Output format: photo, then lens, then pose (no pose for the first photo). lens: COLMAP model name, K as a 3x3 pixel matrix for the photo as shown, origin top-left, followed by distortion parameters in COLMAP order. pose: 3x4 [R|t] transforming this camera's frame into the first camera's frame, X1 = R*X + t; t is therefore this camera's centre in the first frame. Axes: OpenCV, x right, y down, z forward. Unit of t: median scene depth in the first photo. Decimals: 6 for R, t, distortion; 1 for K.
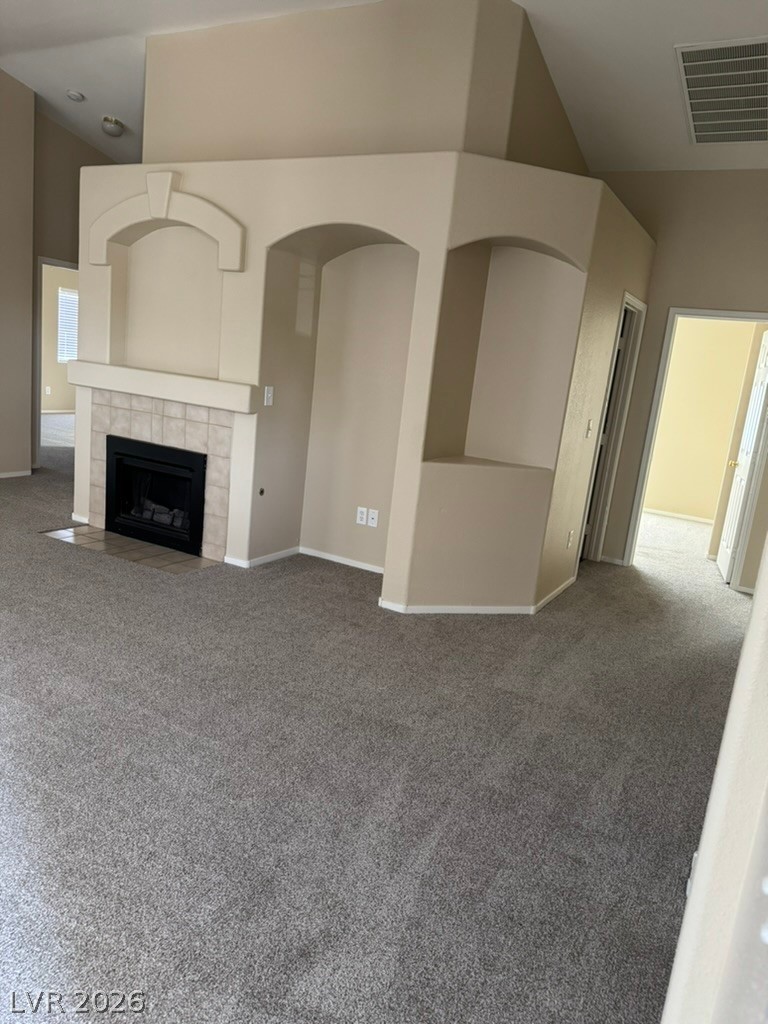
lens RADIAL K [[727.7, 0, 380.2], [0, 727.7, 512.7], [0, 0, 1]] dist [0.050231, -0.066798]
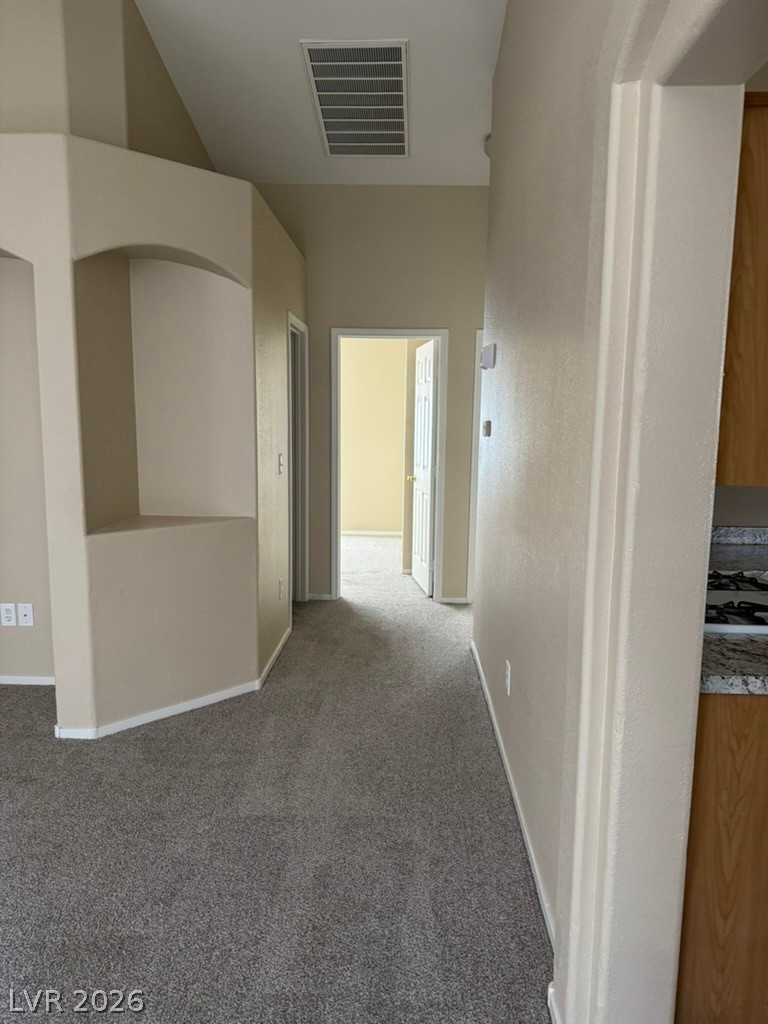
lens RADIAL K [[727.7, 0, 402.5], [0, 727.7, 523.7], [0, 0, 1]] dist [0.050231, -0.066798]
pose [[0.877195, -0.156923, 0.453767, 0.001995], [0.165680, 0.985963, 0.020686, -0.039698], [-0.450643, 0.057035, 0.890880, 0.160549]]
